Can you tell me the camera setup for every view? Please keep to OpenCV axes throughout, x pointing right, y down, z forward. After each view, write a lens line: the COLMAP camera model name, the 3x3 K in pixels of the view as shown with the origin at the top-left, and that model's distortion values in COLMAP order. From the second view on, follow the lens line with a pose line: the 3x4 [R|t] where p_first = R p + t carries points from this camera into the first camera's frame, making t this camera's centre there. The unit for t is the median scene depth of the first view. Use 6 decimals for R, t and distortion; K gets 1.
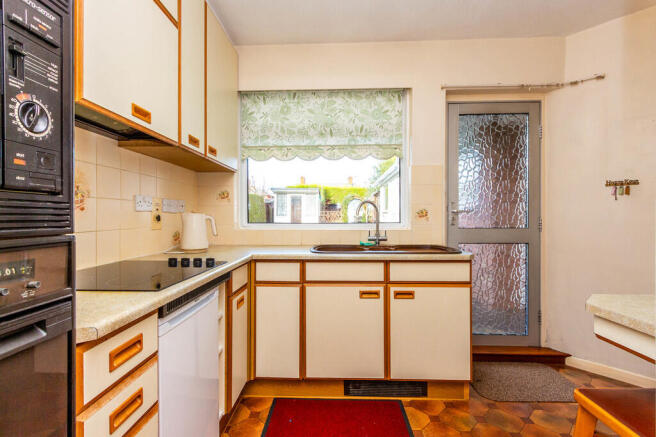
lens RADIAL K [[310.6, 0, 328.0], [0, 310.6, 218.5], [0, 0, 1]] dist [0.000512, 0.000158]
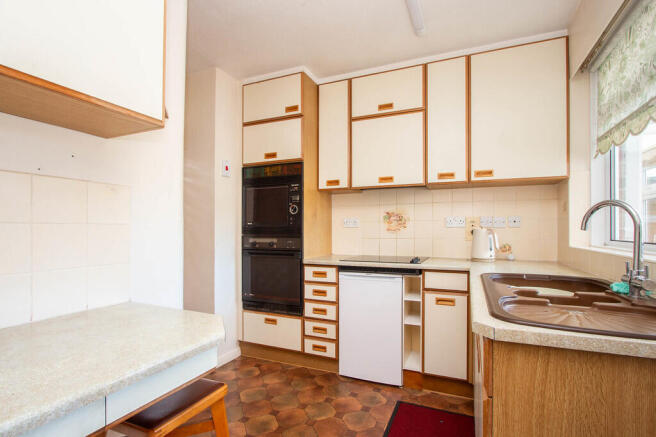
lens RADIAL K [[310.6, 0, 328.0], [0, 310.6, 218.5], [0, 0, 1]] dist [0.000512, 0.000158]
pose [[-0.345746, -0.036751, -0.937608, 1.434654], [-0.007022, 0.999306, -0.036580, -0.010280], [0.938302, -0.006064, -0.345764, 1.372636]]
